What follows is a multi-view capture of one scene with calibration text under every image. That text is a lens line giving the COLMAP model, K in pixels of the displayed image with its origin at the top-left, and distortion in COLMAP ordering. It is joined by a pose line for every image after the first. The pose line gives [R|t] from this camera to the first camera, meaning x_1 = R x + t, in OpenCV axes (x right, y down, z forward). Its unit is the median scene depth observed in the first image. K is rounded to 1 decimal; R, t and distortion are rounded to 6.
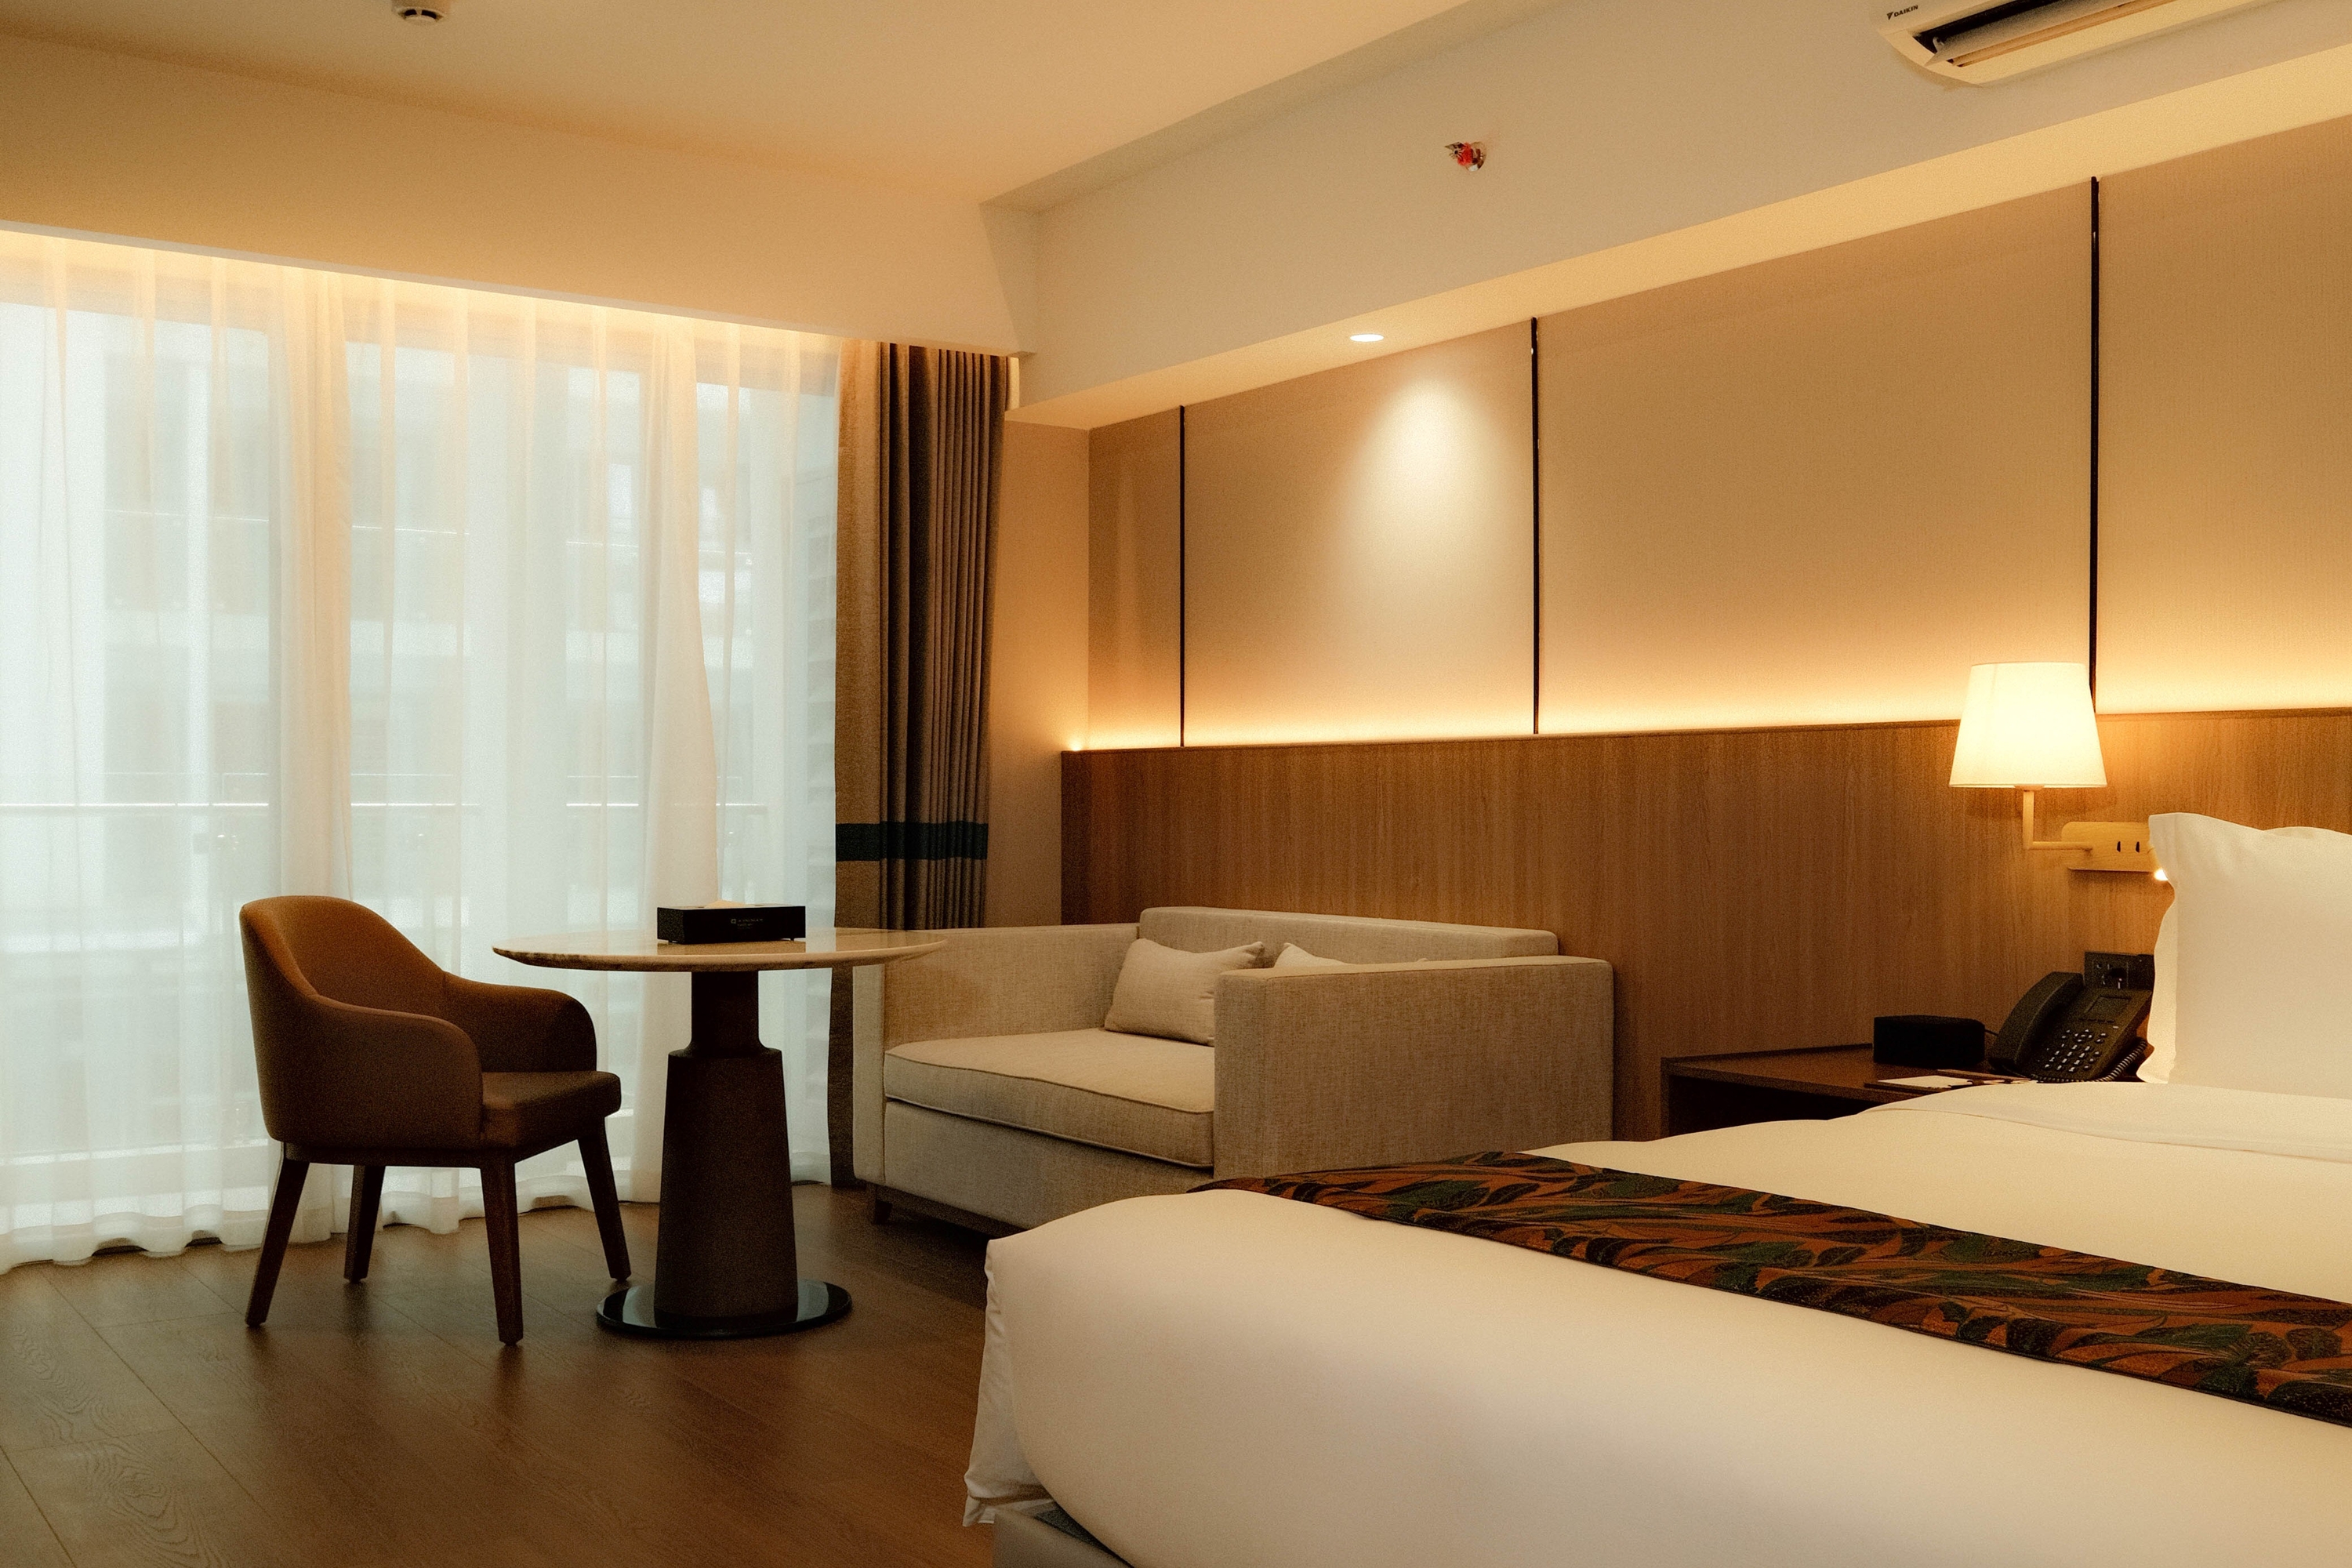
lens RADIAL K [[2228.9, 0, 1176.0], [0, 2228.9, 784.0], [0, 0, 1]] dist [0.132348, -0.004390]
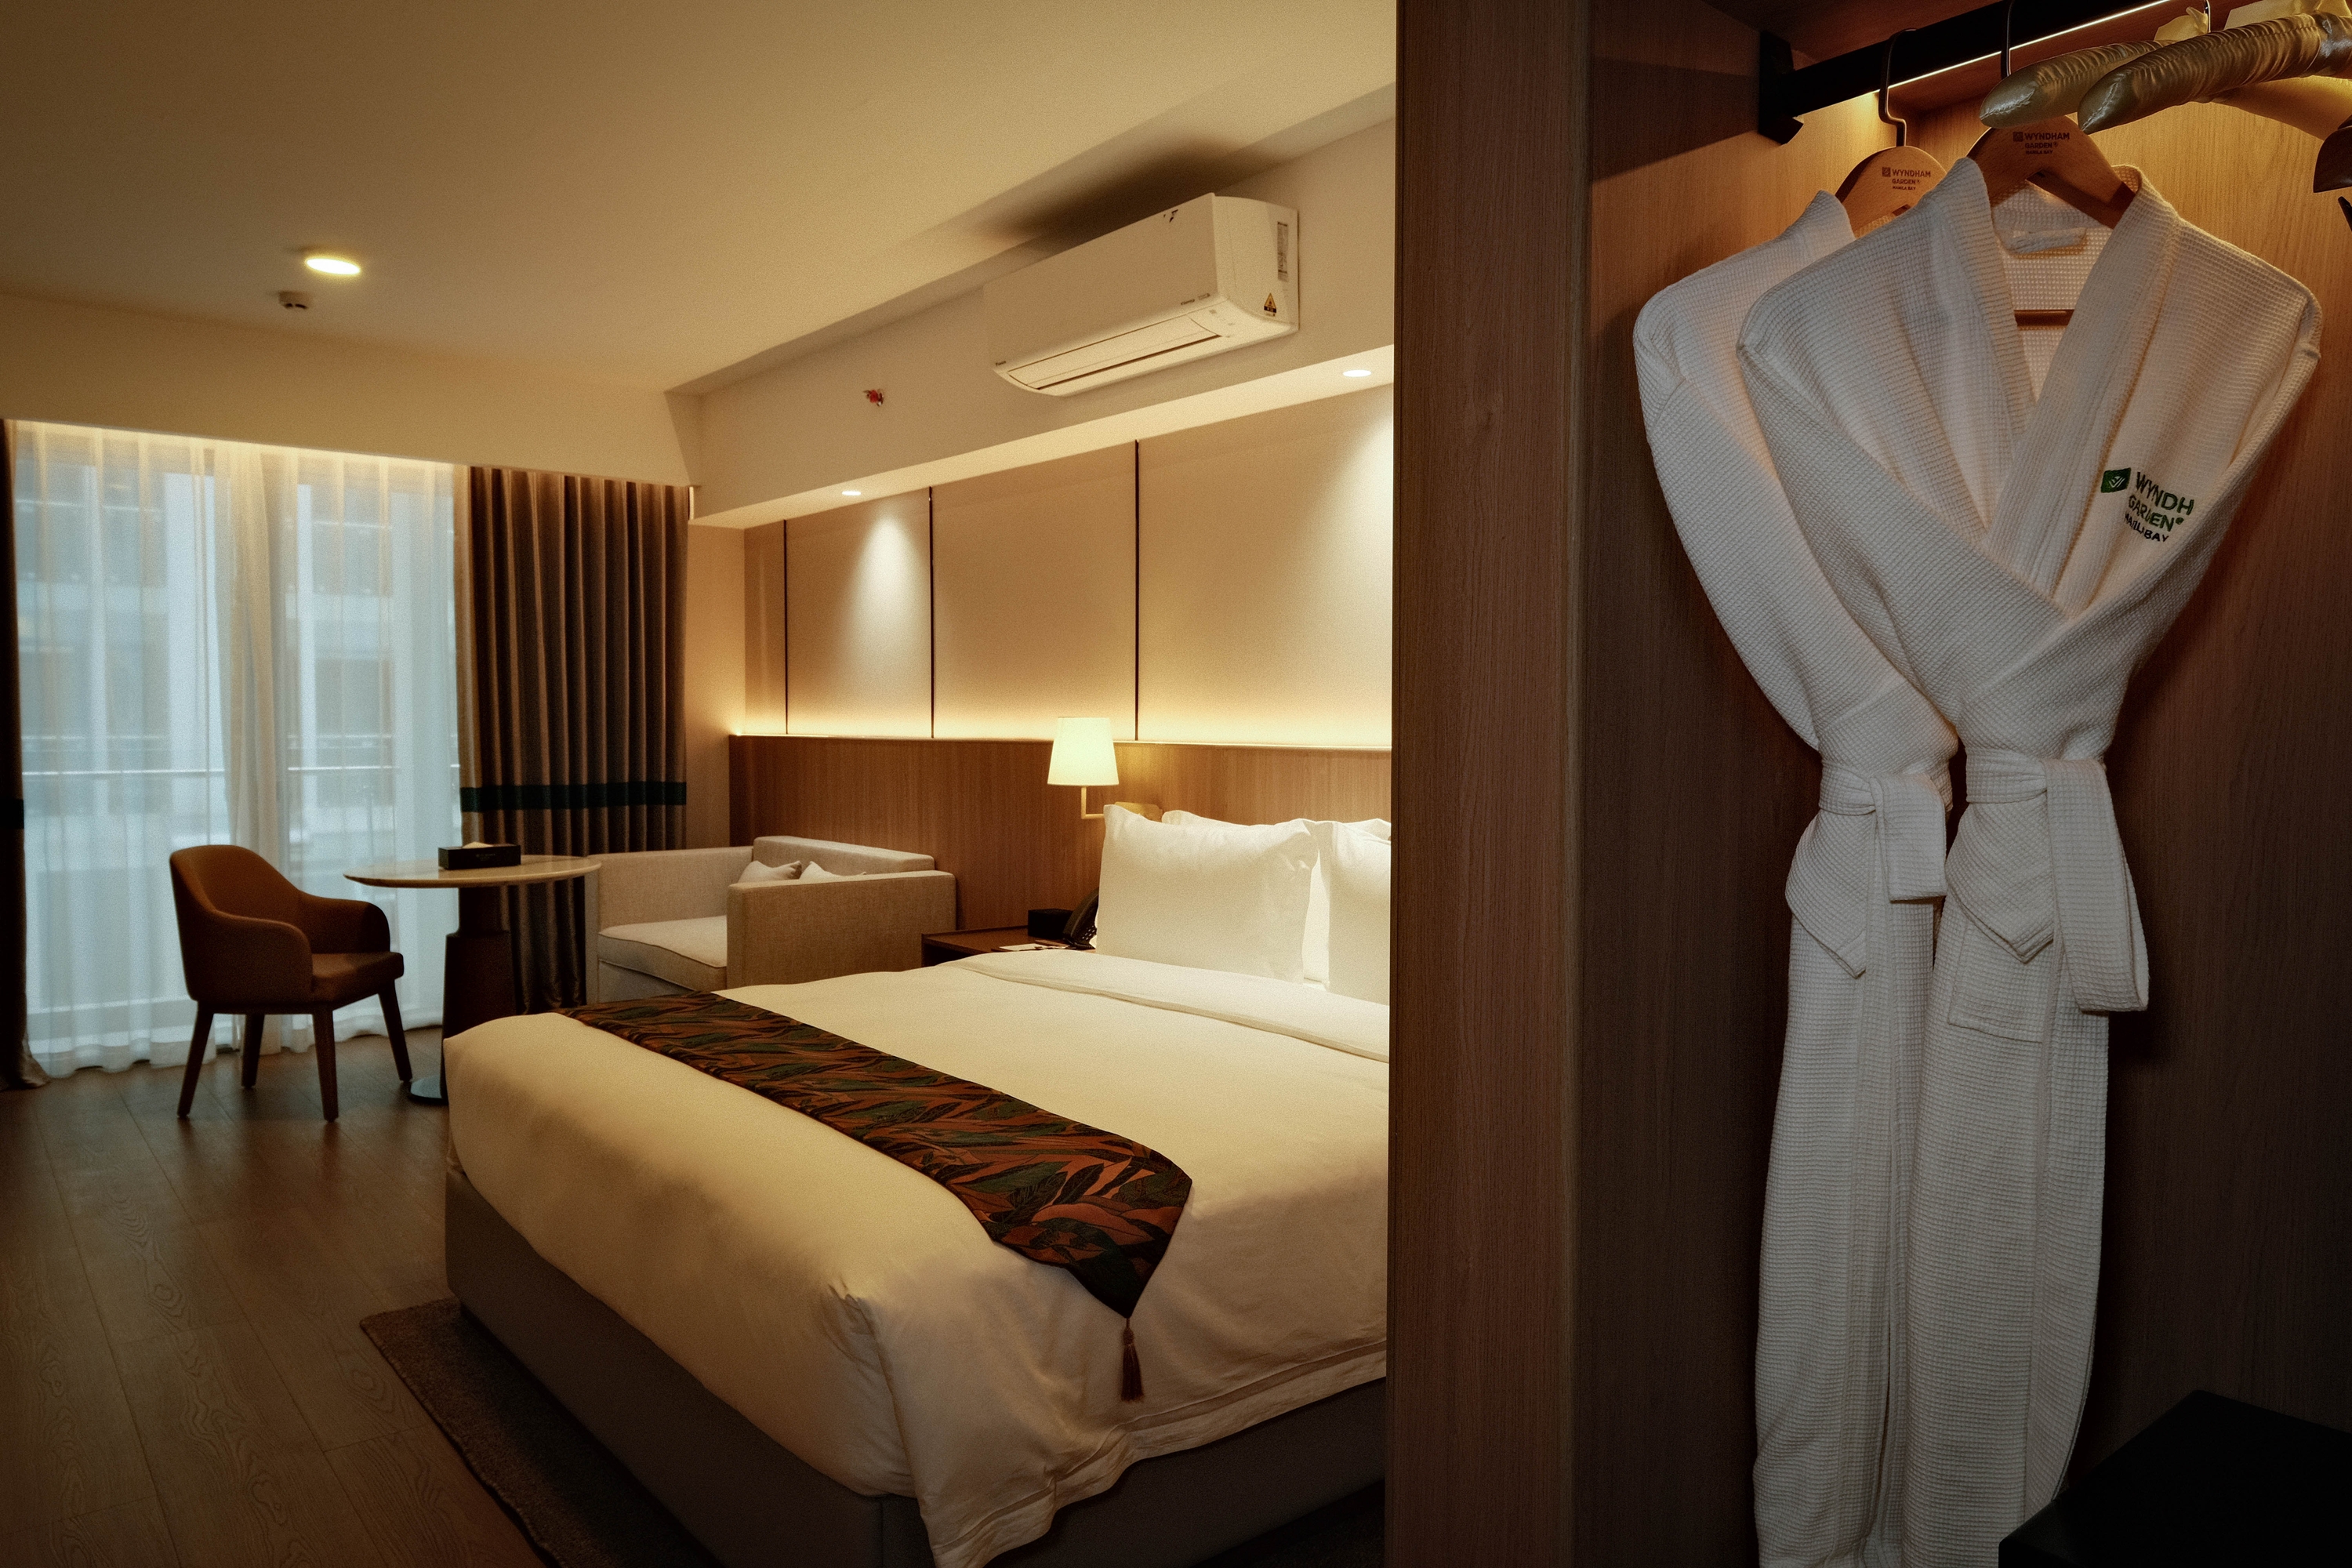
lens RADIAL K [[1556.7, 0, 1176.0], [0, 1556.7, 784.0], [0, 0, 1]] dist [-0.003463, -0.001680]
pose [[0.996915, -0.029995, 0.072535, 0.212614], [0.025802, 0.997979, 0.058070, -0.041976], [-0.074131, -0.056019, 0.995674, -0.152418]]
